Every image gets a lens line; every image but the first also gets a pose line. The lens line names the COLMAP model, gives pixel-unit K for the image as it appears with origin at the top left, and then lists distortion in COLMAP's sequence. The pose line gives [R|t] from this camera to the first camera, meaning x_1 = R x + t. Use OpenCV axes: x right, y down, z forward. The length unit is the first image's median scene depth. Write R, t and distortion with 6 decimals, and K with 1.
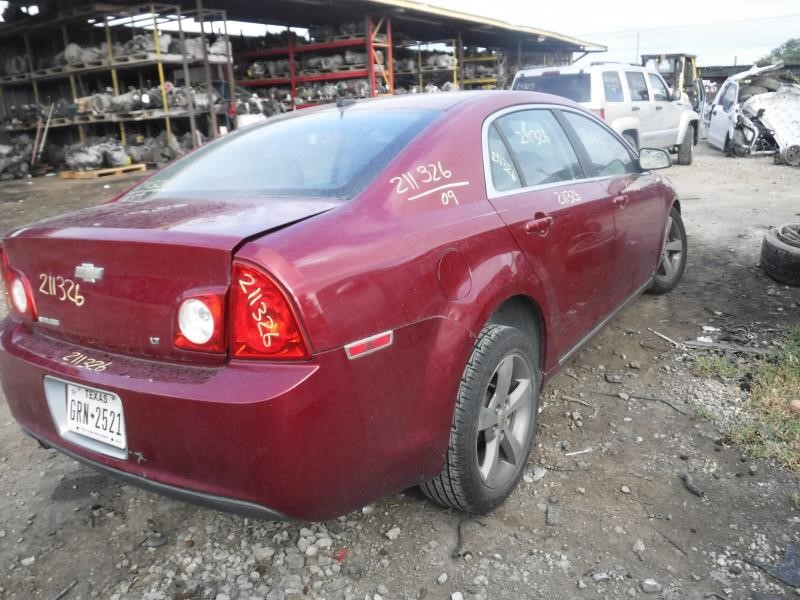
lens RADIAL K [[656.9, 0, 399.1], [0, 656.9, 307.0], [0, 0, 1]] dist [-0.086353, -0.006472]
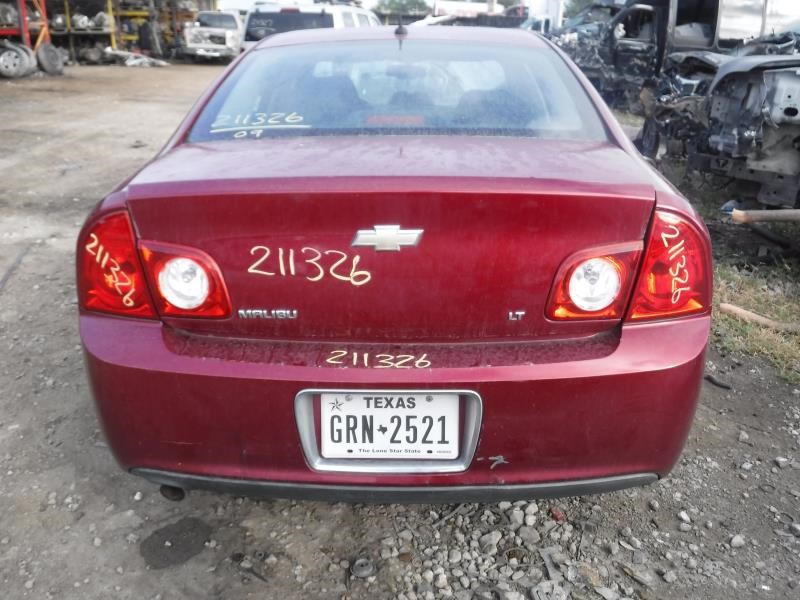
lens RADIAL K [[656.9, 0, 399.9], [0, 656.9, 298.7], [0, 0, 1]] dist [-0.086353, -0.006472]
pose [[0.852657, -0.116786, 0.509252, -0.837312], [0.079412, 0.992342, 0.094610, -0.053003], [-0.516401, -0.040229, 0.855401, 0.344495]]
